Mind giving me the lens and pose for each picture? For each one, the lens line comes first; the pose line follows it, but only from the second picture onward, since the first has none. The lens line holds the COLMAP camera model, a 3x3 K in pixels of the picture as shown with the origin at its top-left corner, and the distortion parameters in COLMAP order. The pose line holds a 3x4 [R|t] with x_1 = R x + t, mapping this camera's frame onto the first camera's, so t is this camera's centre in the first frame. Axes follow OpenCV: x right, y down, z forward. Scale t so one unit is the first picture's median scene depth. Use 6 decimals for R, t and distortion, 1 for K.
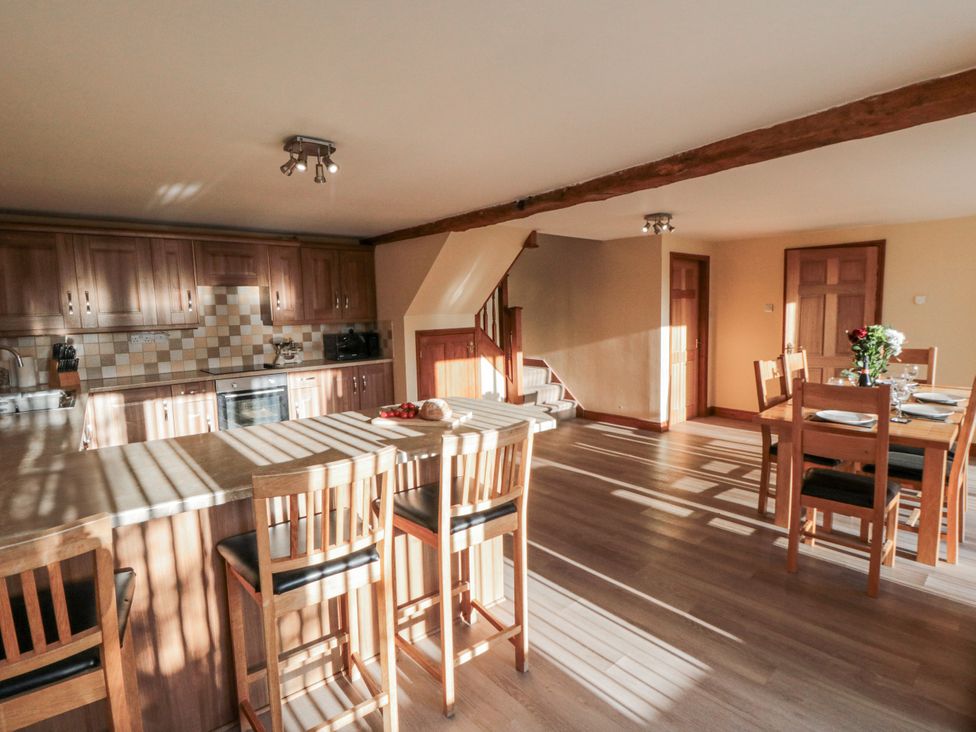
lens RADIAL K [[518.3, 0, 486.0], [0, 518.3, 365.1], [0, 0, 1]] dist [-0.017919, -0.002917]
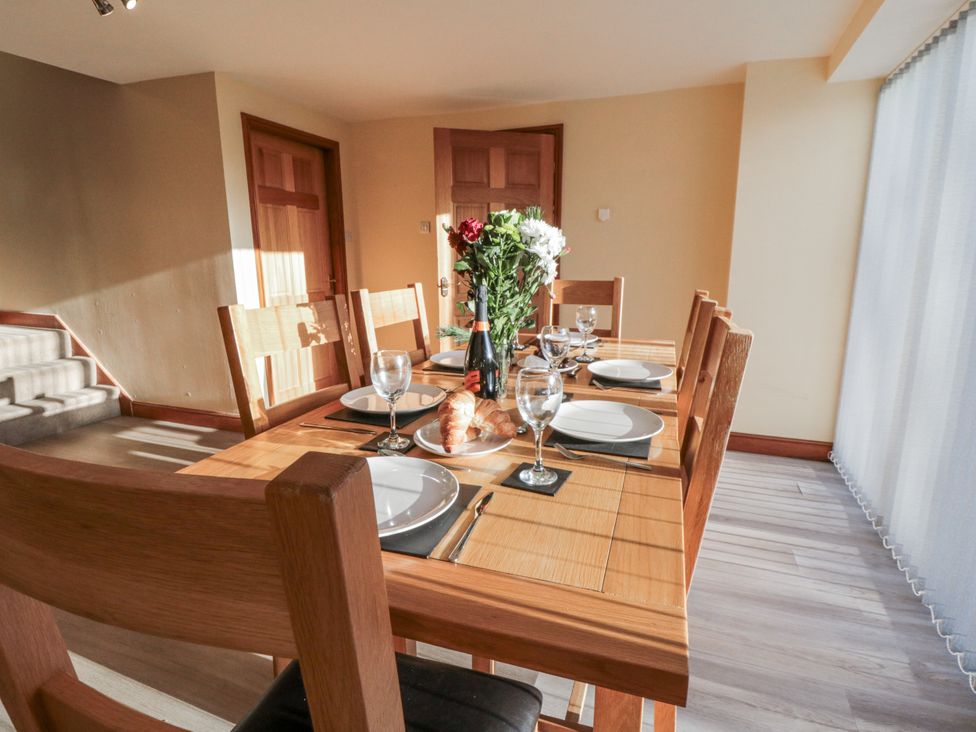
lens RADIAL K [[518.3, 0, 488.4], [0, 518.3, 369.8], [0, 0, 1]] dist [-0.017919, -0.002917]
pose [[0.889059, -0.078859, 0.450949, 0.321947], [0.031099, 0.993180, 0.112368, 0.000898], [-0.456734, -0.085878, 0.885448, 0.367770]]
